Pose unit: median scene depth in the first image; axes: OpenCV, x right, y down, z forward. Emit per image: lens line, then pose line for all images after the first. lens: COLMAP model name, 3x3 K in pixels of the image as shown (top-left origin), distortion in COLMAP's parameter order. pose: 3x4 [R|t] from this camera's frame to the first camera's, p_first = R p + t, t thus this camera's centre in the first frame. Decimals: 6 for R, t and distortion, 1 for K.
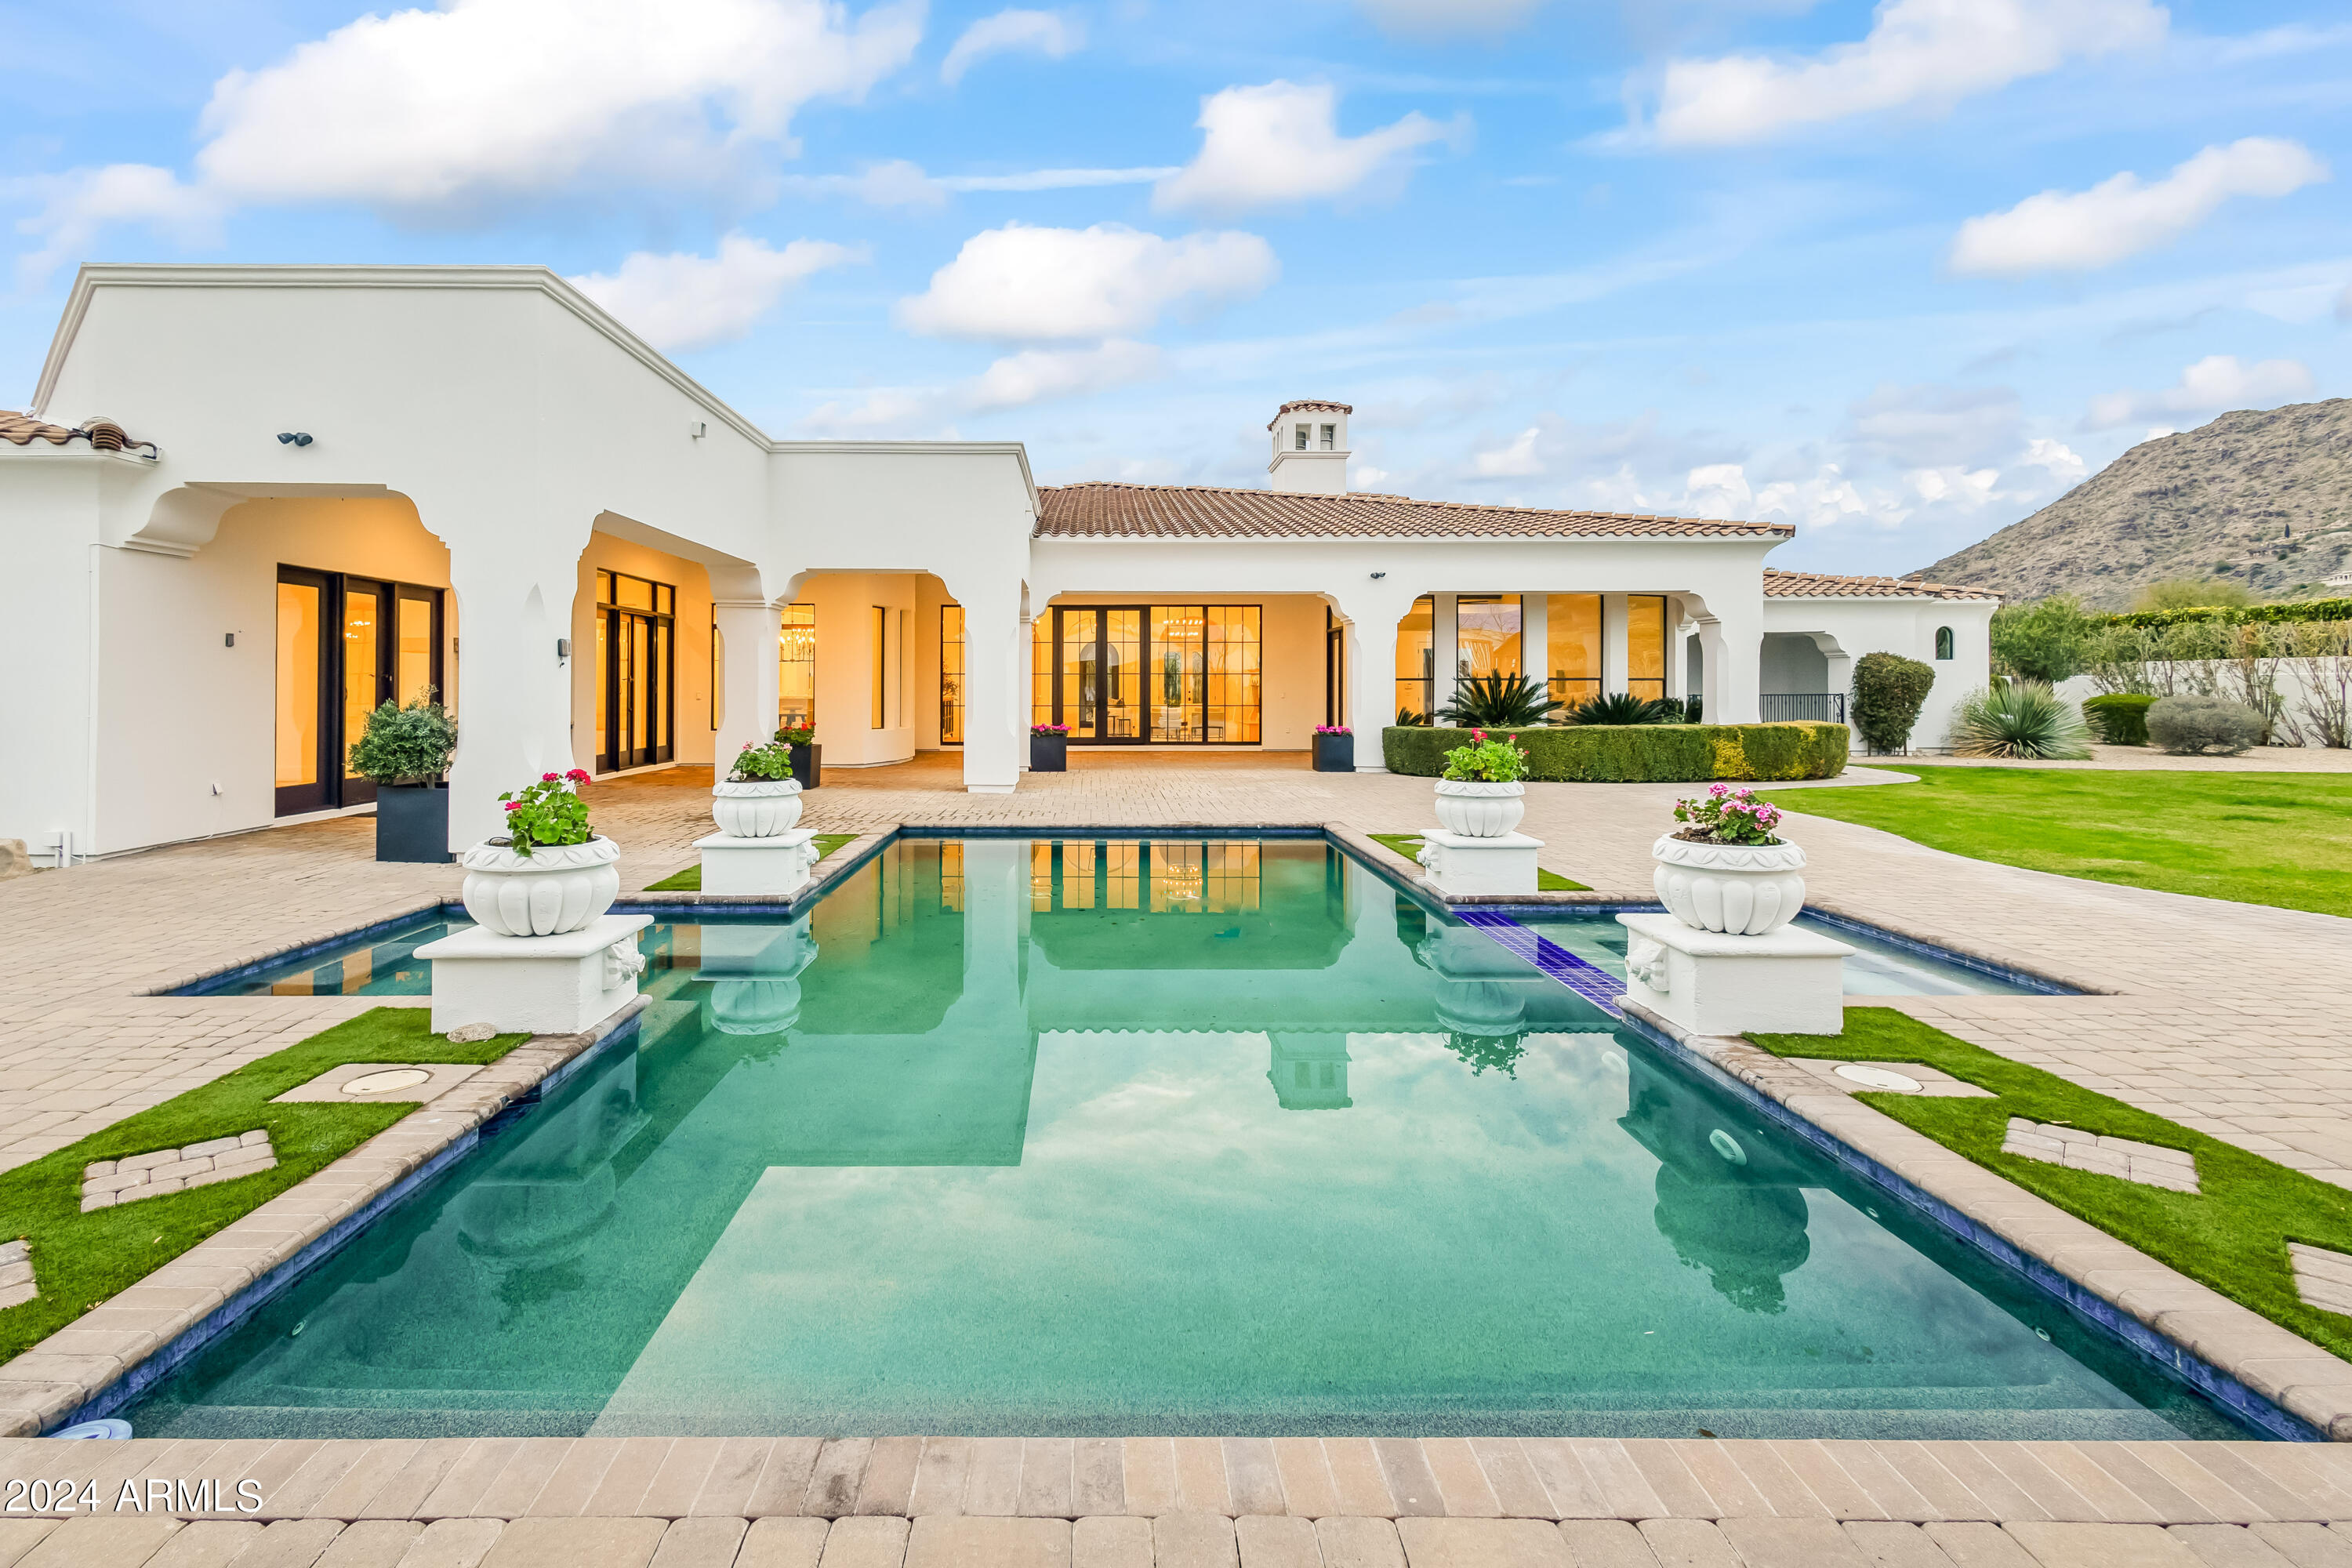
lens RADIAL K [[1147.5, 0, 1141.6], [0, 1147.5, 682.9], [0, 0, 1]] dist [0.008348, 0.000280]
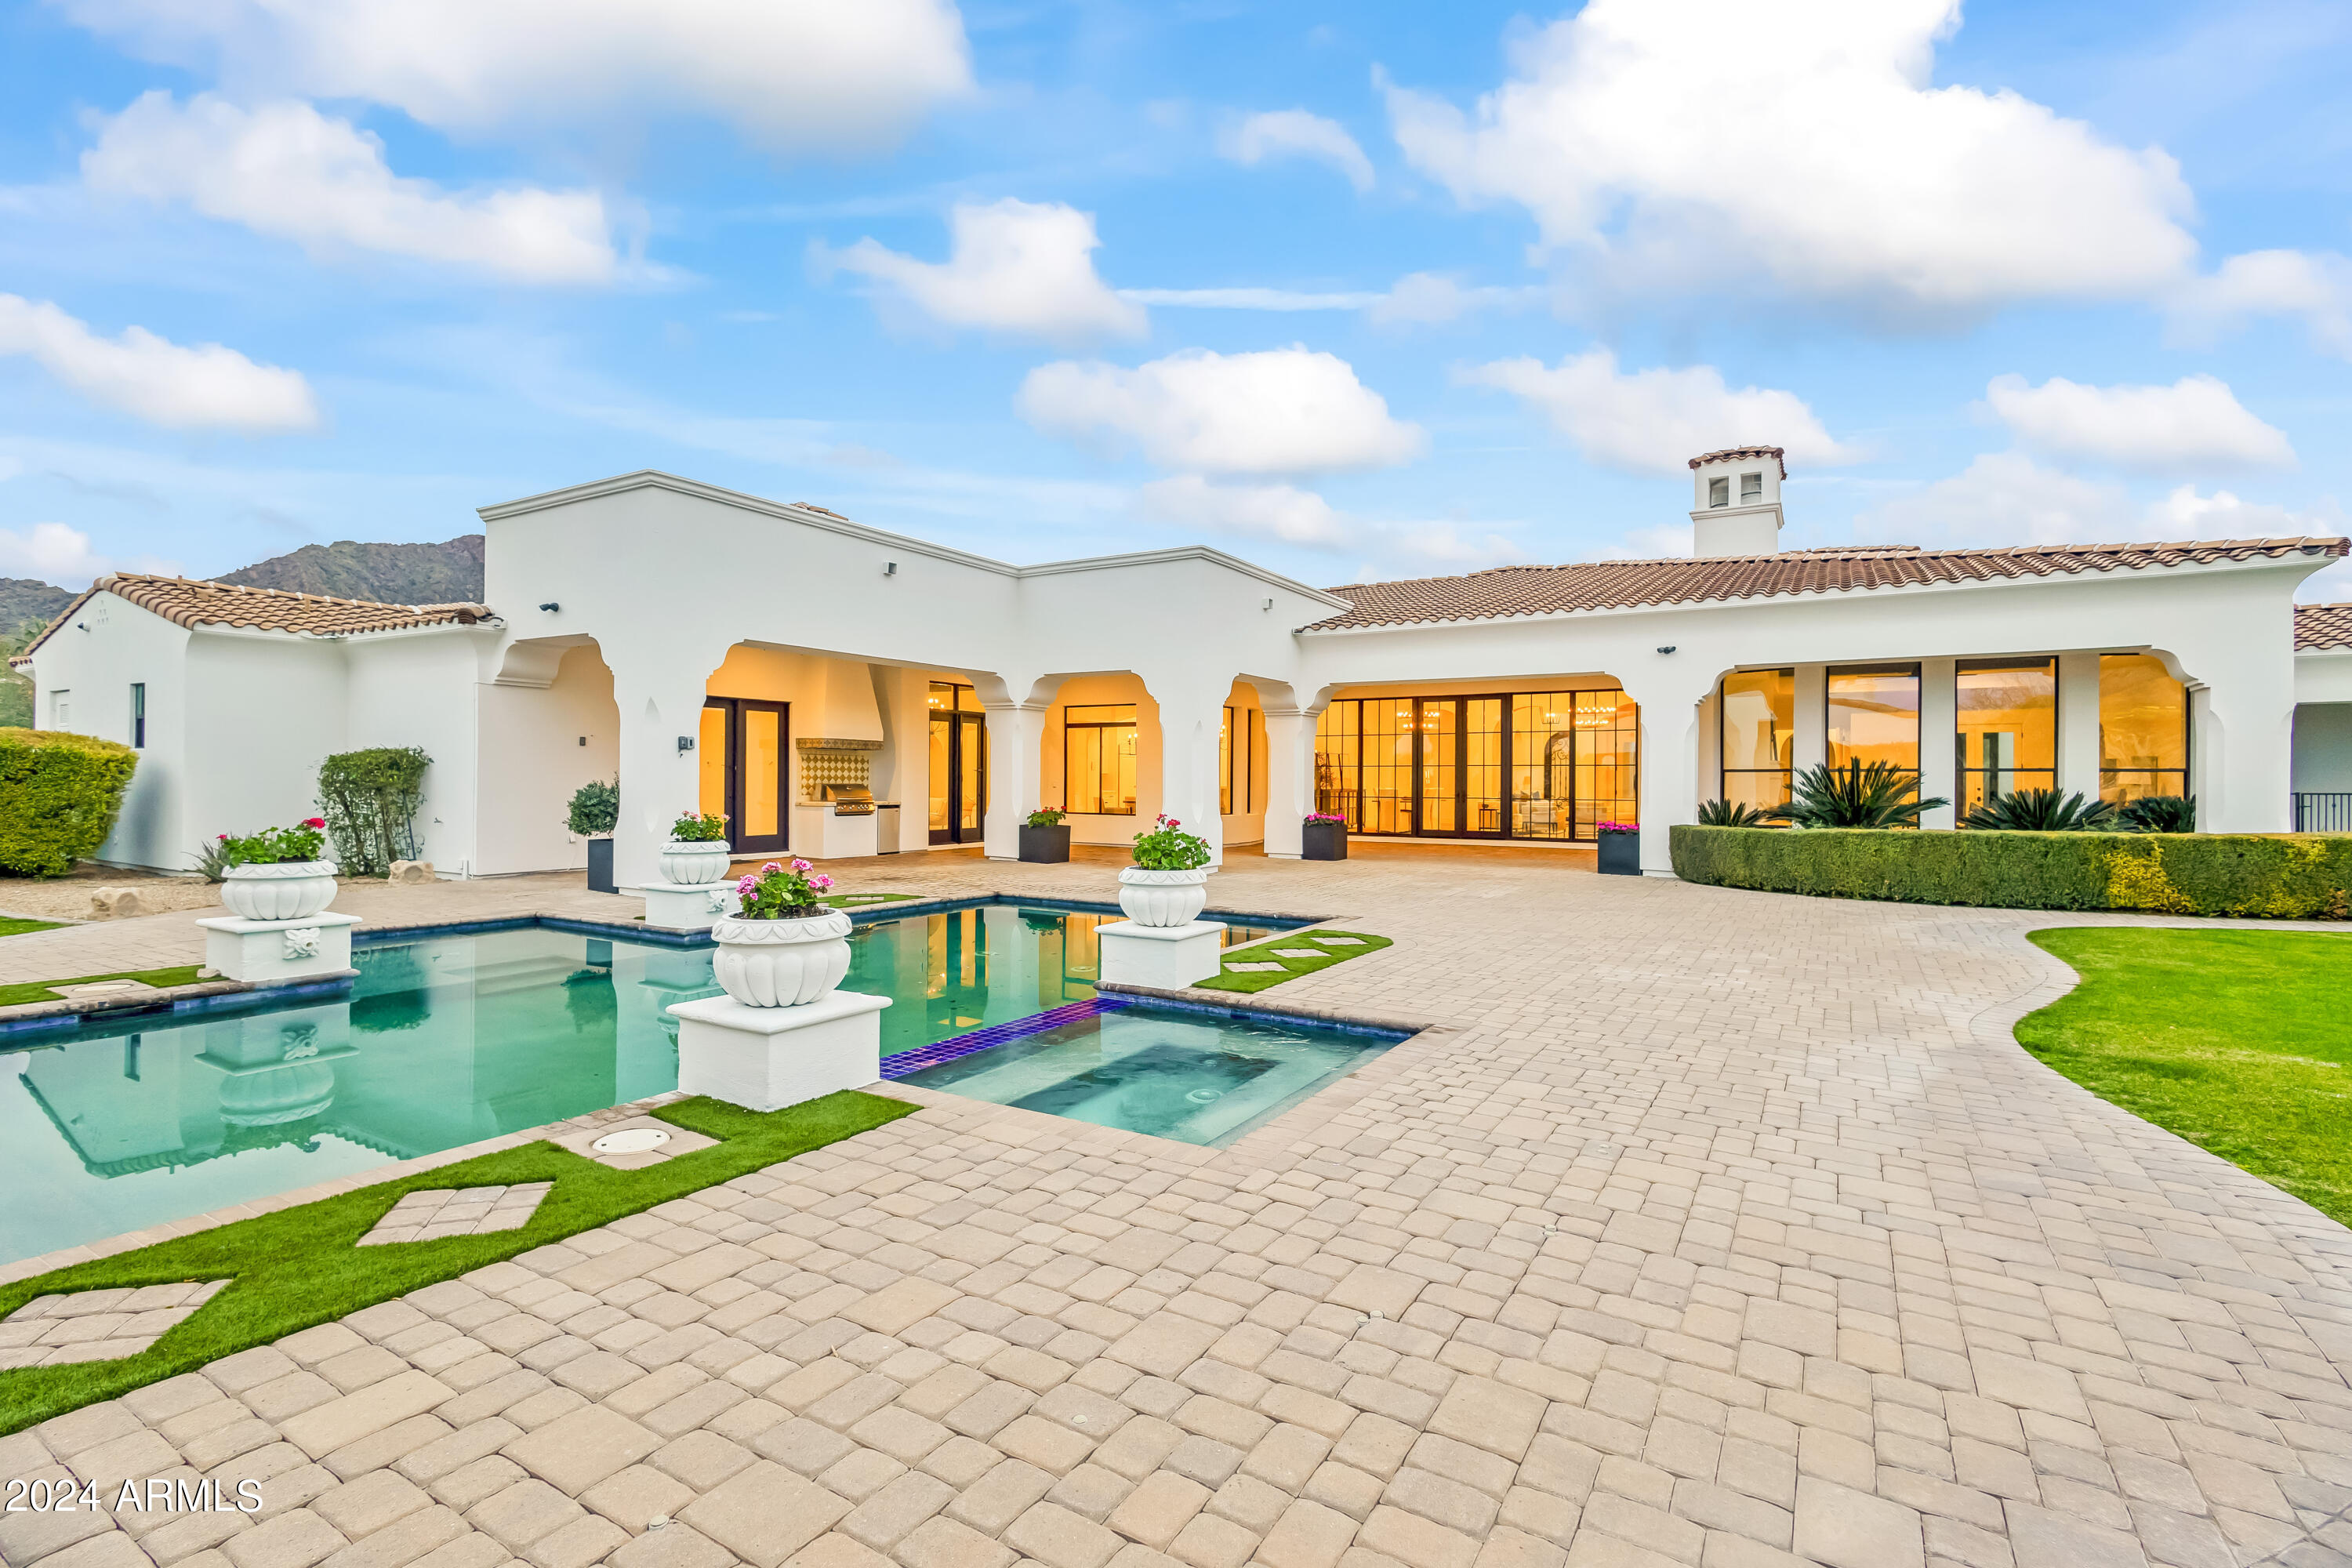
lens RADIAL K [[1102.0, 0, 1130.0], [0, 1102.0, 779.9], [0, 0, 1]] dist [0.001182, -0.000376]
pose [[0.844180, 0.004661, -0.536039, 0.314357], [-0.003921, 0.999989, 0.002521, 0.003976], [0.536045, -0.000027, 0.844190, 0.085111]]
